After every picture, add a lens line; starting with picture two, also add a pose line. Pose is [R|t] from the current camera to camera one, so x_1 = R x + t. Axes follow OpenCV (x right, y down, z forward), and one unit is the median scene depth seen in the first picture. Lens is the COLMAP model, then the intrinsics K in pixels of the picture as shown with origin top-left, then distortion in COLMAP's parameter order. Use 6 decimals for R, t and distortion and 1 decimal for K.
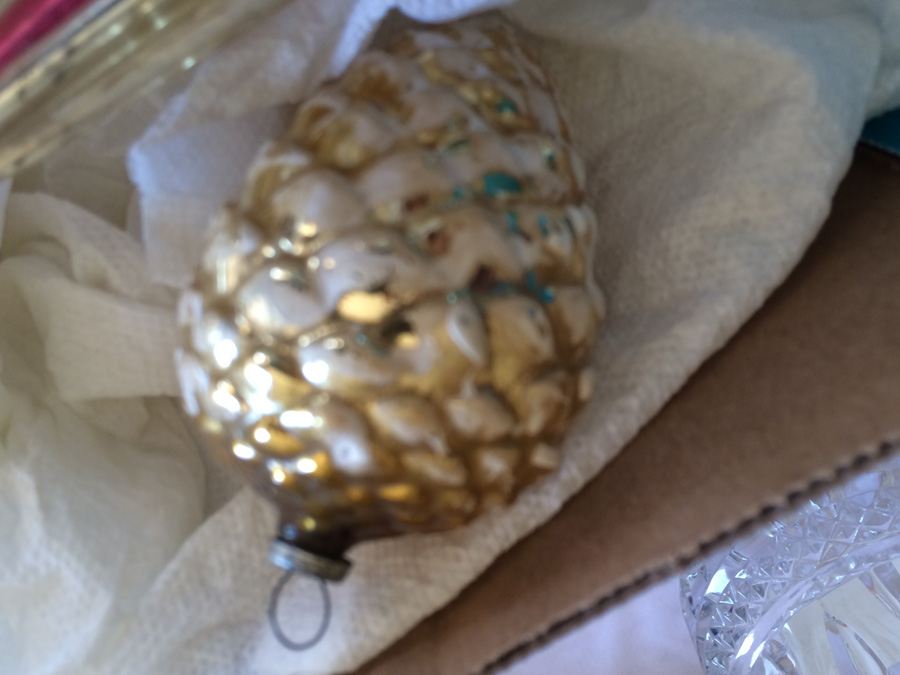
lens RADIAL K [[792.5, 0, 450.3], [0, 792.5, 336.2], [0, 0, 1]] dist [0.031177, -0.066119]
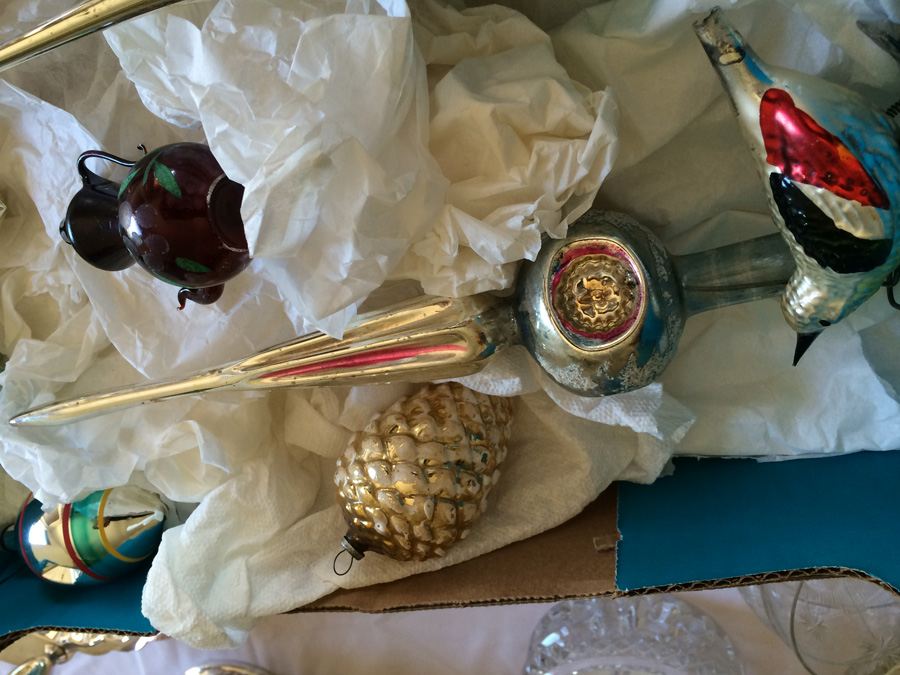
lens RADIAL K [[792.5, 0, 448.5], [0, 792.5, 331.5], [0, 0, 1]] dist [0.031177, -0.066119]
pose [[0.906806, 0.415426, -0.071578, 0.023078], [-0.414252, 0.909626, 0.031236, -0.696573], [0.078086, 0.001327, 0.996946, -1.923218]]
